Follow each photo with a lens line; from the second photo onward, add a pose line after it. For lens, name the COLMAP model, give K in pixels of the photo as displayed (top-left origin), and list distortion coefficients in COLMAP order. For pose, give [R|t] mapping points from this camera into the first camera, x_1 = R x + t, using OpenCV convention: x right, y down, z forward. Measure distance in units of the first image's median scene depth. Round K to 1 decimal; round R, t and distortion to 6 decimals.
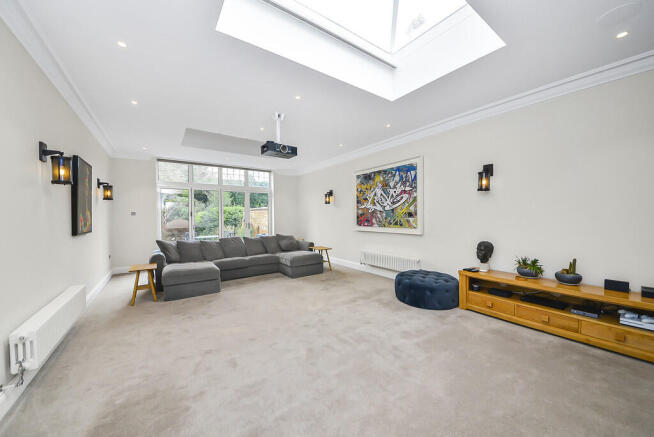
lens RADIAL K [[236.7, 0, 327.1], [0, 236.7, 214.3], [0, 0, 1]] dist [0.011350, -0.000048]
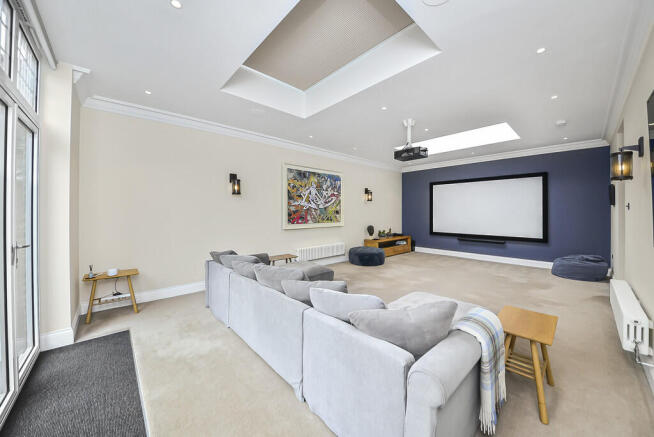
lens RADIAL K [[236.7, 0, 327.1], [0, 236.7, 214.3], [0, 0, 1]] dist [0.011350, -0.000048]
pose [[-0.133097, 0.009507, 0.991057, -0.887191], [0.001615, 0.999955, -0.009375, 0.023003], [-0.991102, 0.000353, -0.133106, 1.093307]]
